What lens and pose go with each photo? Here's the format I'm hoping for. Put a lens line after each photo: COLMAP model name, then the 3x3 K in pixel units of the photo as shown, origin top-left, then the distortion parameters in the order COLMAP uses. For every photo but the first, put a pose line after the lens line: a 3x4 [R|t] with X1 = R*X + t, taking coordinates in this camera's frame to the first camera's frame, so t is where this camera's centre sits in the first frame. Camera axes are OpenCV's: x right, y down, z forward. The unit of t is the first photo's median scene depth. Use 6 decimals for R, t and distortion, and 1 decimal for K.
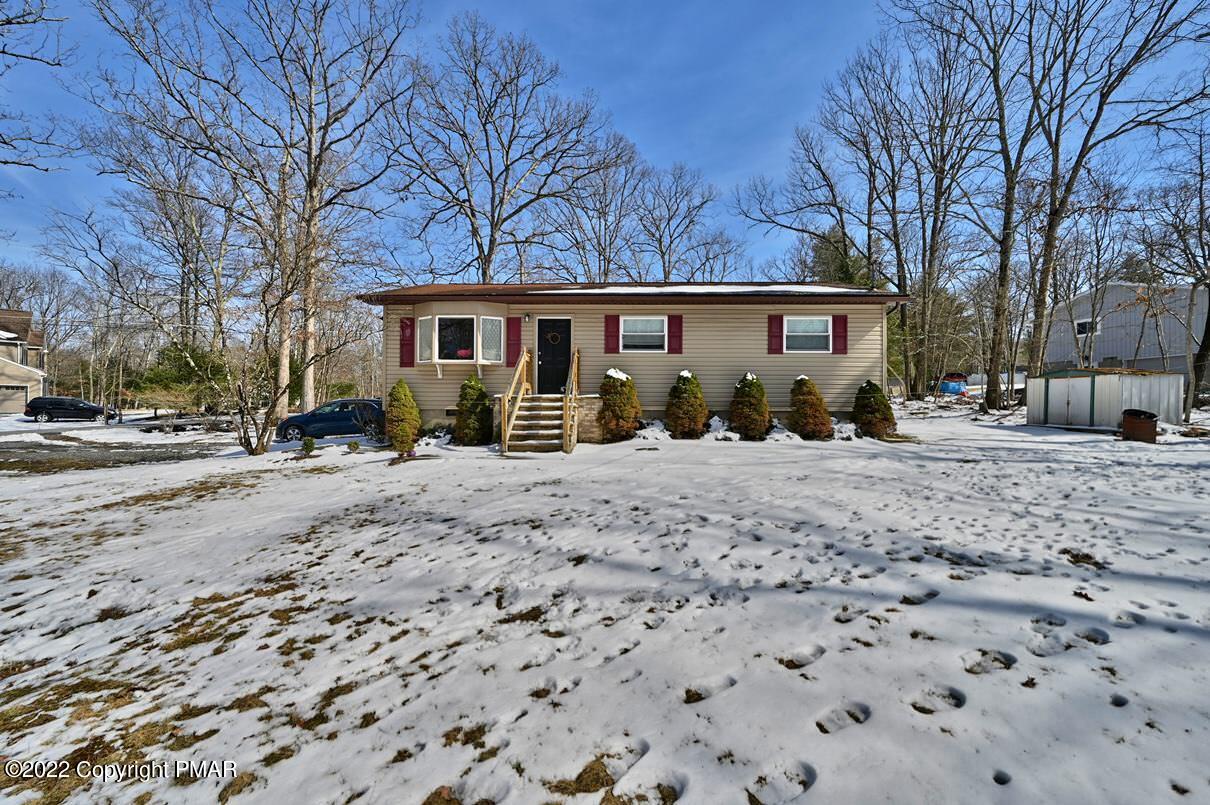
lens RADIAL K [[479.6, 0, 604.6], [0, 479.6, 406.1], [0, 0, 1]] dist [-0.000333, 0.000165]
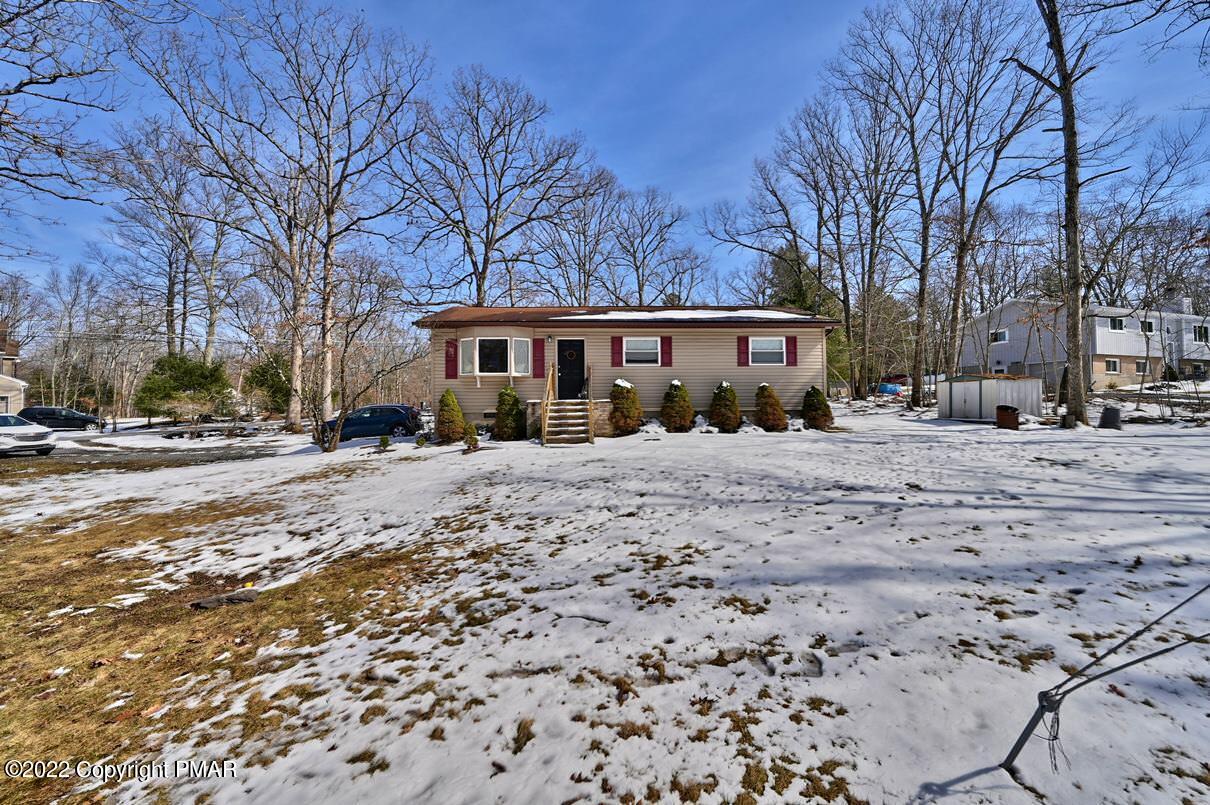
lens RADIAL K [[479.6, 0, 604.6], [0, 479.6, 399.2], [0, 0, 1]] dist [-0.000333, 0.000165]
pose [[0.997596, -0.012103, 0.068228, -0.067626], [0.013475, 0.999716, -0.019678, 0.000787], [-0.067970, 0.020550, 0.997476, -0.166614]]
